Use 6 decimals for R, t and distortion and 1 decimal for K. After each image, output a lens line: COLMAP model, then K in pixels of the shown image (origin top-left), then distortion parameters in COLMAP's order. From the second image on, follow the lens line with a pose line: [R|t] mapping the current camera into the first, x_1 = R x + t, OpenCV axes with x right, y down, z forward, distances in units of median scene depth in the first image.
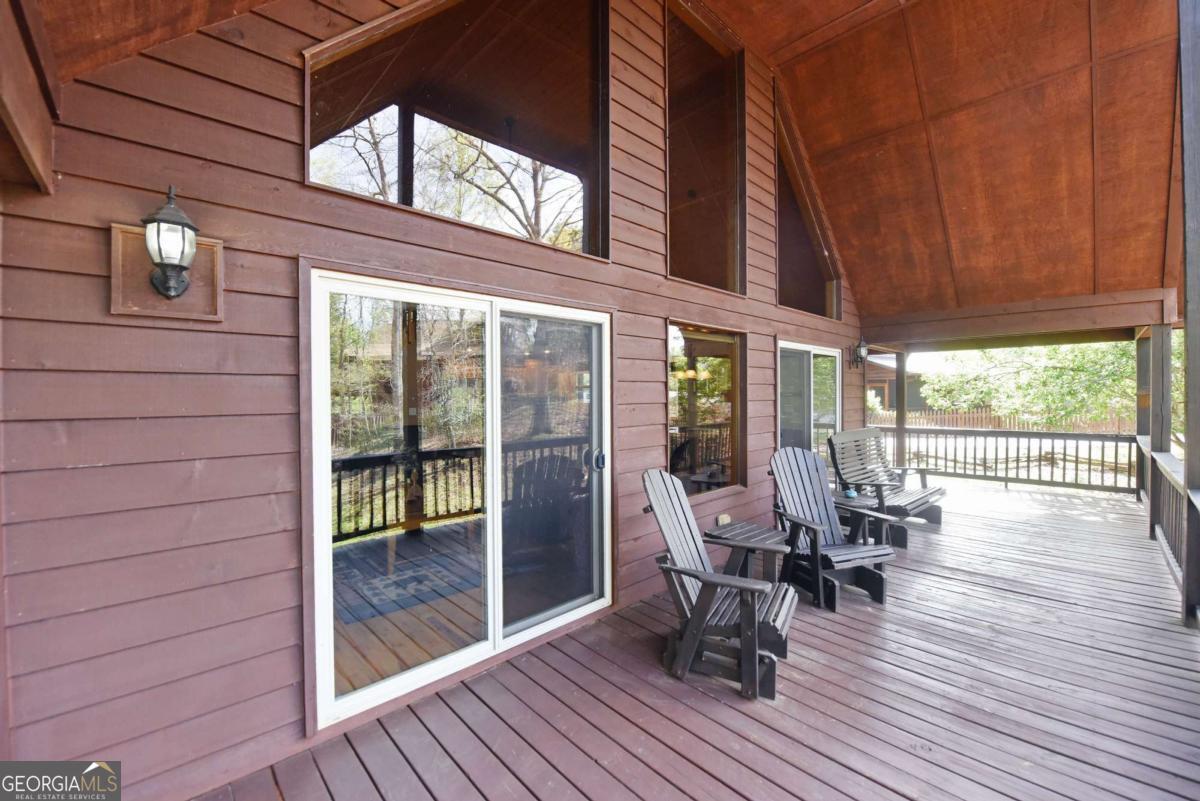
lens RADIAL K [[478.4, 0, 604.4], [0, 478.4, 395.8], [0, 0, 1]] dist [-0.017495, -0.001911]
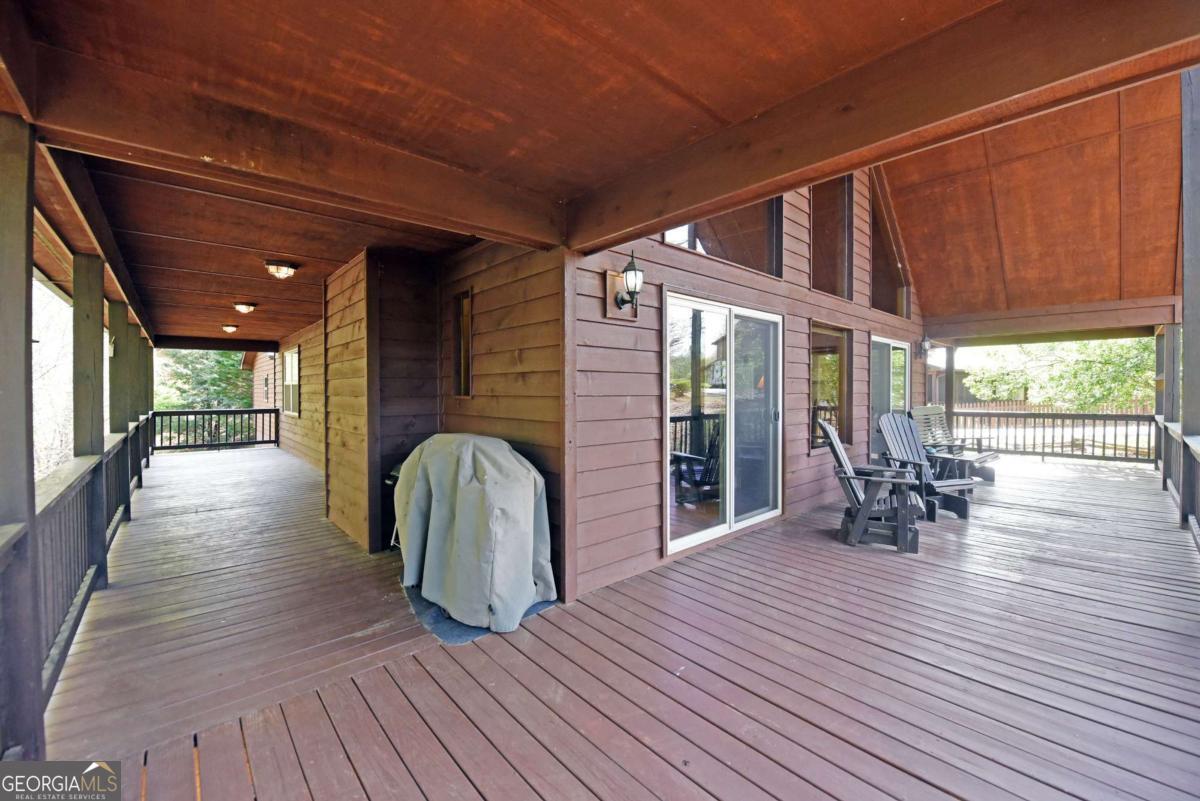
lens RADIAL K [[478.4, 0, 604.4], [0, 478.4, 395.8], [0, 0, 1]] dist [-0.017495, -0.001911]
pose [[0.999592, 0.005267, -0.028090, -0.326296], [-0.005122, 0.999973, 0.005209, 0.045805], [0.028116, -0.005063, 0.999592, -0.317182]]
